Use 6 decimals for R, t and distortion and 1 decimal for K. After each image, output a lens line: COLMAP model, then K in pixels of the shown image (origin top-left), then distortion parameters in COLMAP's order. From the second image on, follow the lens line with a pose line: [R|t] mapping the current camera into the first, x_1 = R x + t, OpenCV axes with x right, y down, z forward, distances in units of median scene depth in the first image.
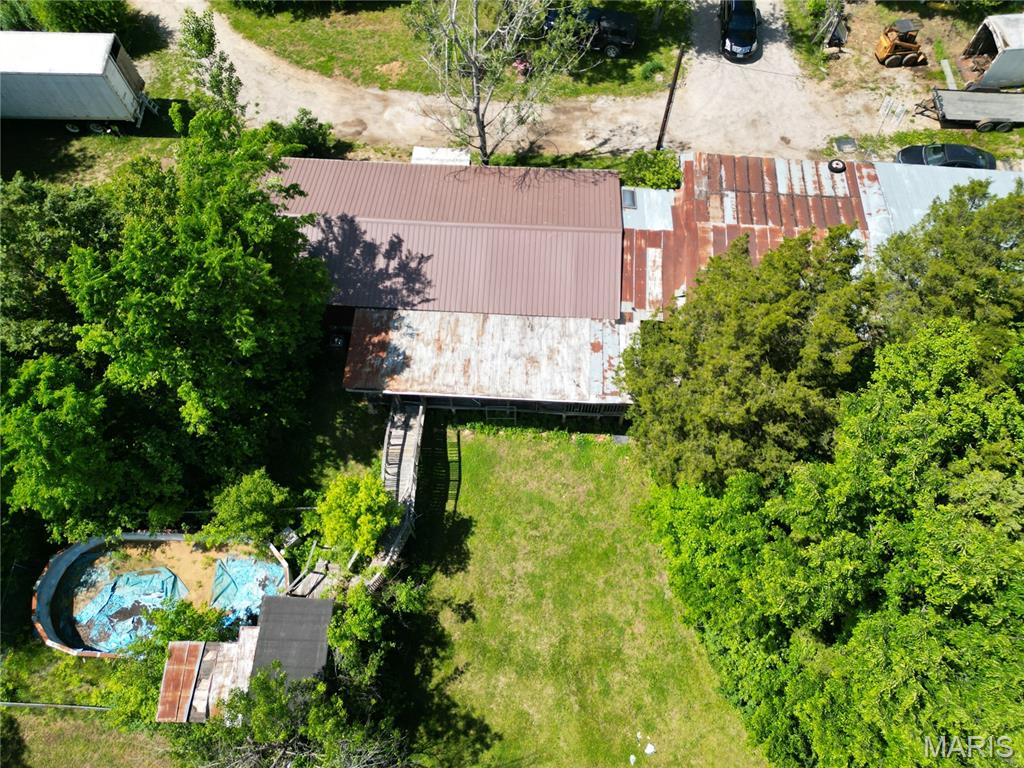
lens RADIAL K [[711.5, 0, 510.1], [0, 711.5, 386.6], [0, 0, 1]] dist [0.072269, -0.071408]
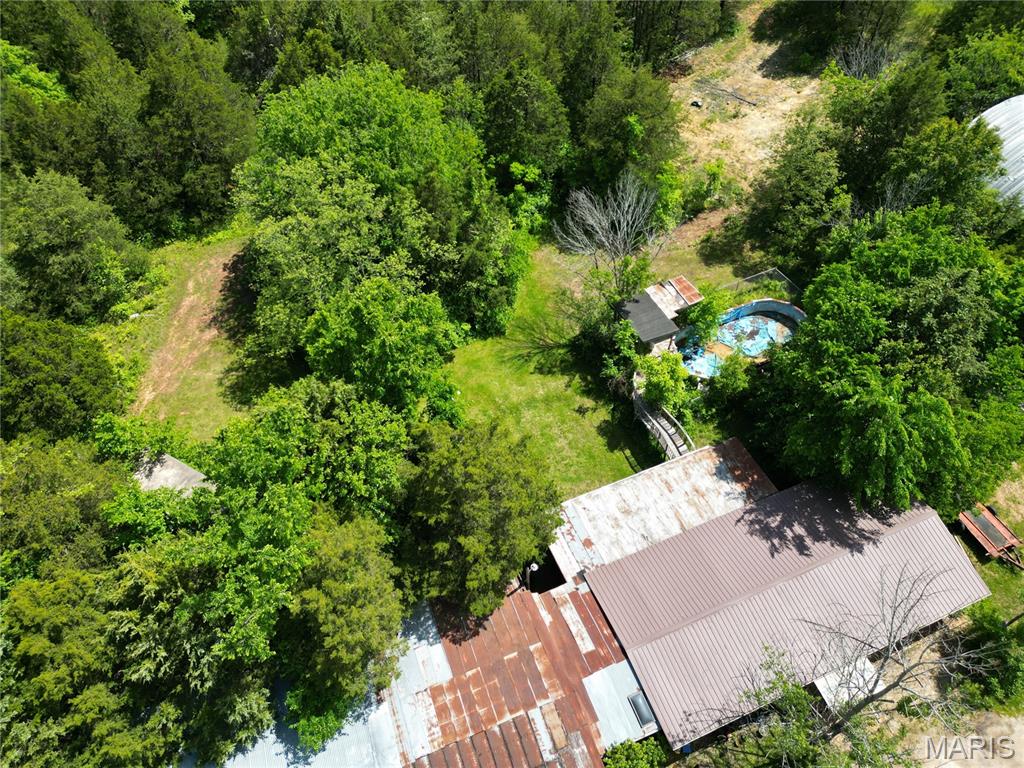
lens RADIAL K [[715.1, 0, 507.8], [0, 715.1, 383.6], [0, 0, 1]] dist [0.085882, -0.091018]
pose [[-0.892484, 0.393757, -0.220062, 0.408624], [-0.370241, -0.360773, 0.856017, -0.957405], [0.257670, 0.845457, 0.467769, 0.180951]]
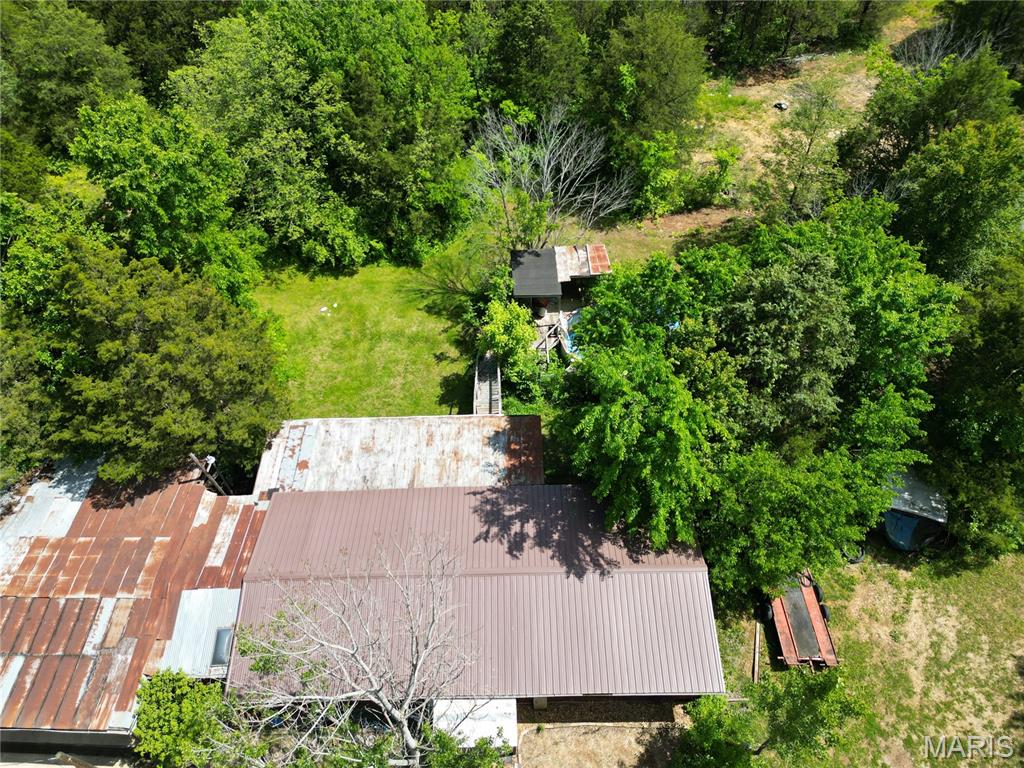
lens RADIAL K [[715.1, 0, 507.8], [0, 715.1, 383.6], [0, 0, 1]] dist [0.085882, -0.091018]
pose [[-0.995330, 0.096490, -0.002862, -0.181980], [-0.040367, -0.389104, 0.920309, -0.990599], [0.087687, 0.916126, 0.391182, 0.525994]]
